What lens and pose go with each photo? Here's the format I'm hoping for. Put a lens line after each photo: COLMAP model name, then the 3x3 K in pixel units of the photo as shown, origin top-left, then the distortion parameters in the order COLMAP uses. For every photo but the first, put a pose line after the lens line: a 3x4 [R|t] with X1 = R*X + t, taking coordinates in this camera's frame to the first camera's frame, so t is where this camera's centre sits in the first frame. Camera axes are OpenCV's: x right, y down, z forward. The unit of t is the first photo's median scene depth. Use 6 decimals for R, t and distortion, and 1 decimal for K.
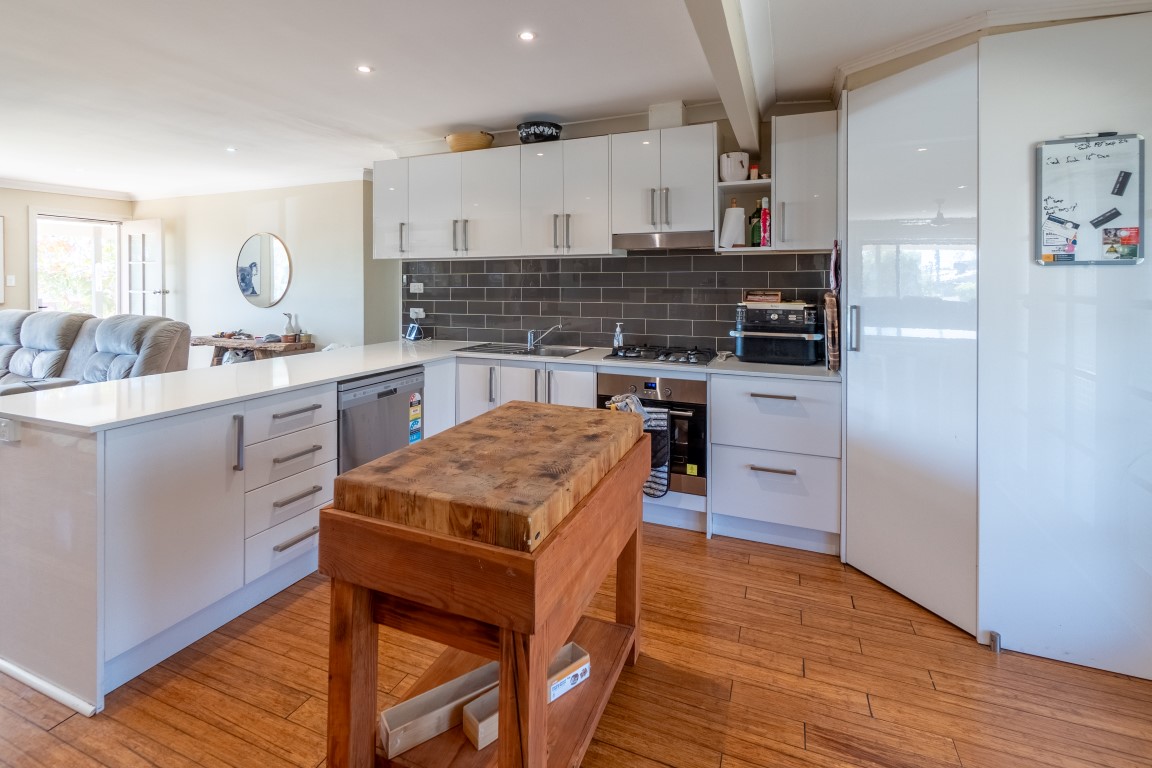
lens RADIAL K [[528.9, 0, 577.8], [0, 528.9, 300.0], [0, 0, 1]] dist [-0.000449, -0.000431]
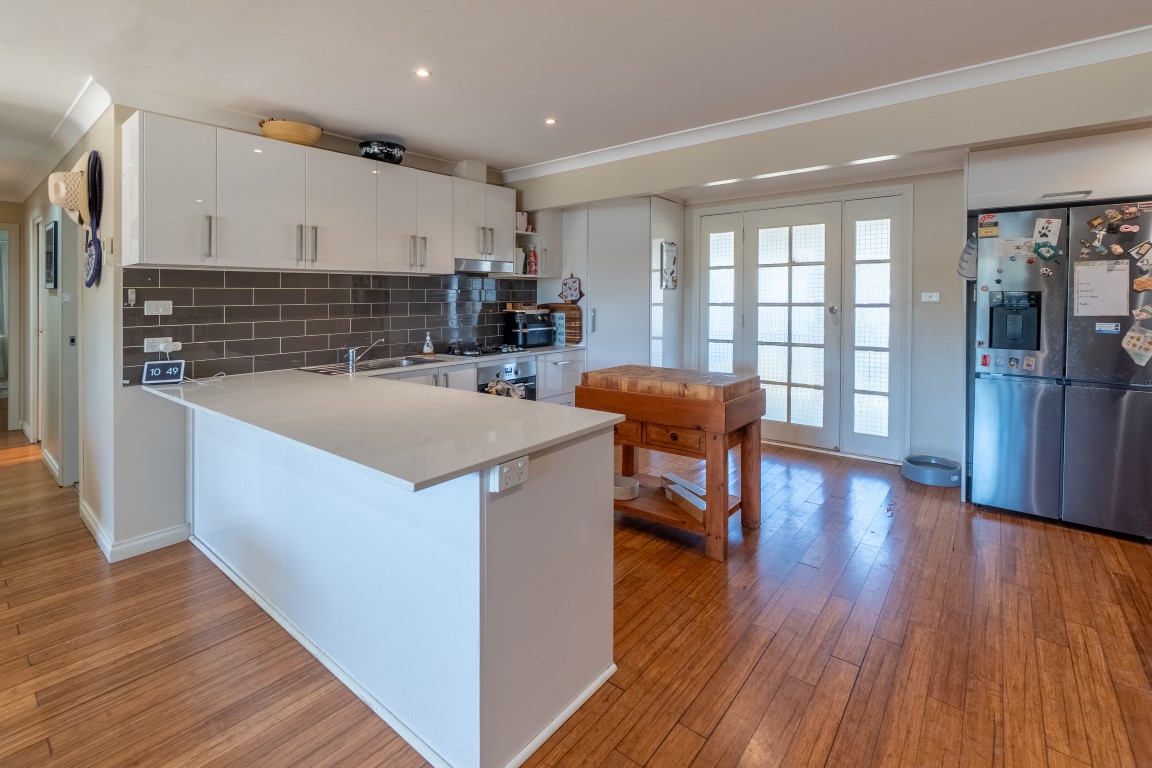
lens RADIAL K [[524.0, 0, 567.4], [0, 524.0, 331.7], [0, 0, 1]] dist [-0.001753, 0.000517]
pose [[0.302470, -0.062016, 0.951139, -0.966300], [0.042335, 0.997770, 0.051593, -0.005465], [-0.952218, 0.024661, 0.304422, 0.357833]]
